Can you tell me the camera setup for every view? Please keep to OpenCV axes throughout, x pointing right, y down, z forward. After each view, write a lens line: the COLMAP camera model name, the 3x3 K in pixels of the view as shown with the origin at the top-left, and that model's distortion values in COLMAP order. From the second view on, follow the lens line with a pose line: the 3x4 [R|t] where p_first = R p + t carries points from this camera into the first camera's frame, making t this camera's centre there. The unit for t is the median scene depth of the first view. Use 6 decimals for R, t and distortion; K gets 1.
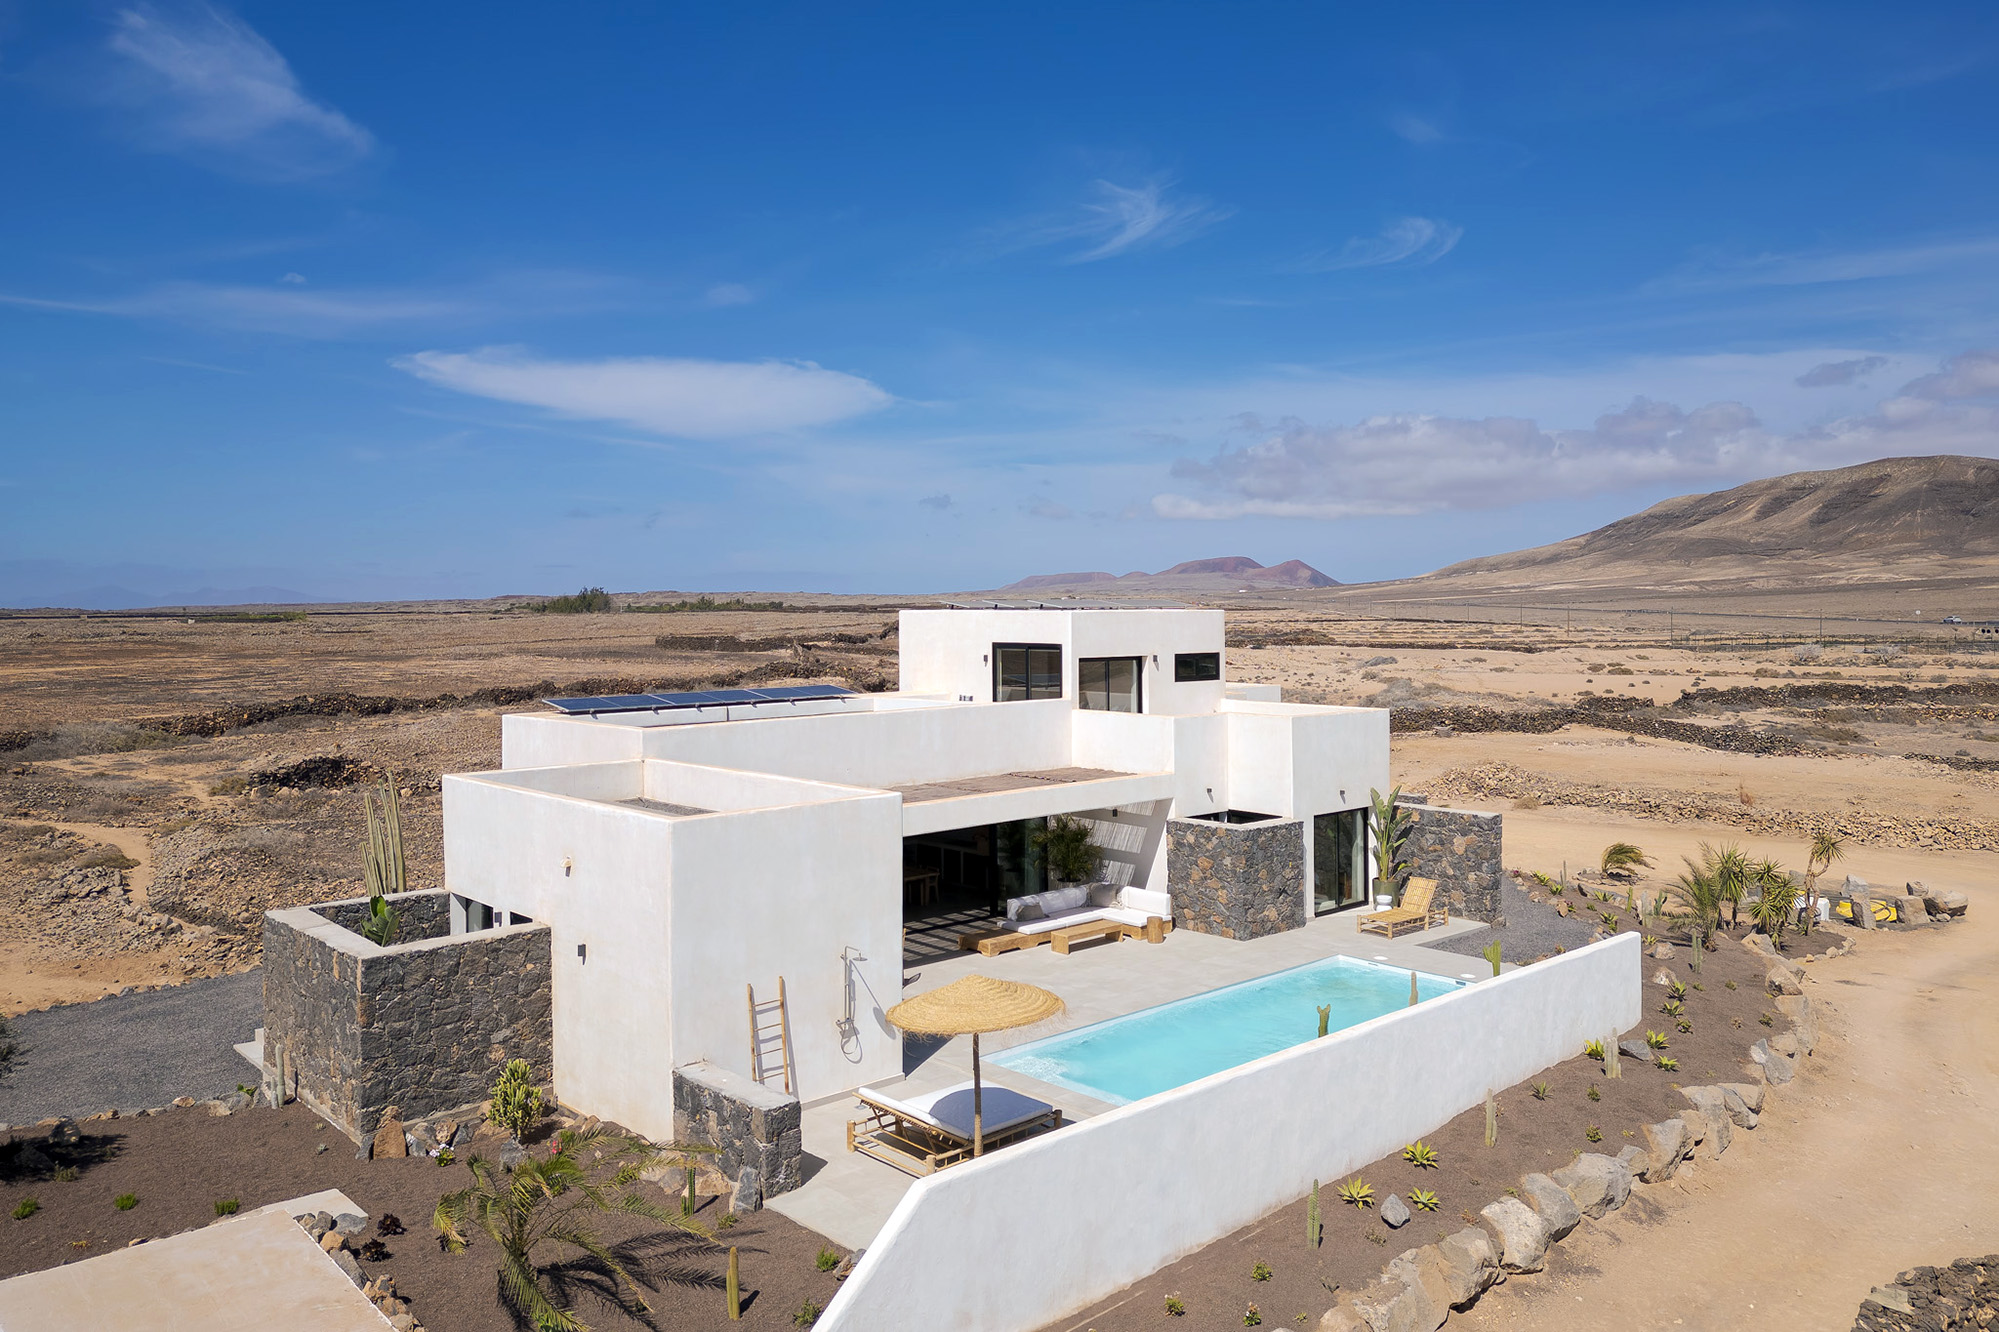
lens RADIAL K [[1465.7, 0, 999.5], [0, 1465.7, 666.0], [0, 0, 1]] dist [0.041162, -0.000240]
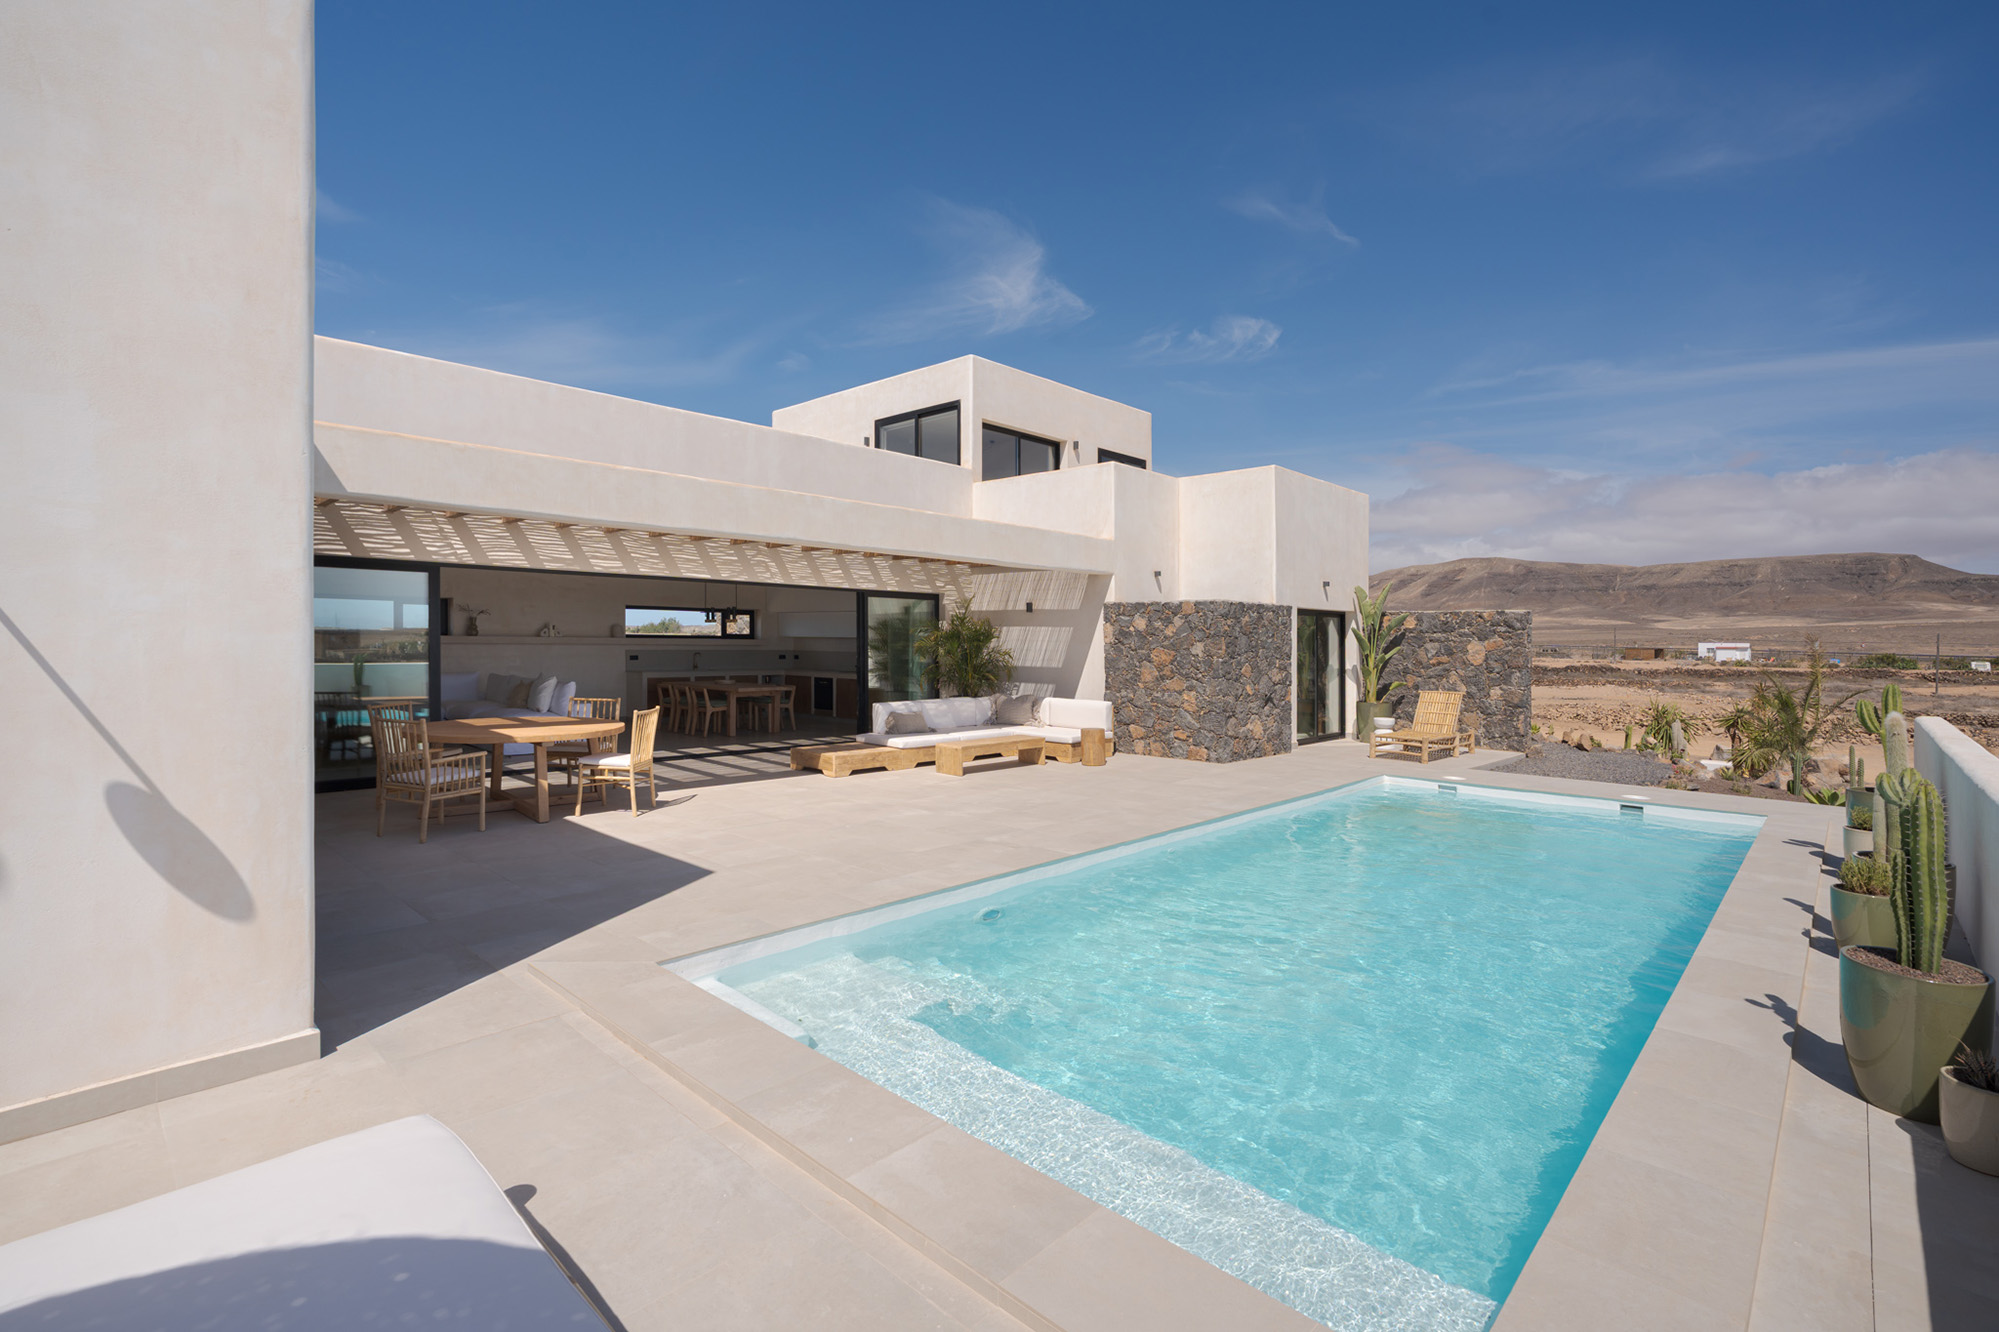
lens RADIAL K [[939.4, 0, 999.5], [0, 939.4, 666.0], [0, 0, 1]] dist [-0.000063, 0.000020]
pose [[0.997073, 0.010298, 0.075753, 0.029177], [-0.009459, 0.999890, -0.011425, 0.141538], [-0.075862, 0.010675, 0.997061, 0.551412]]
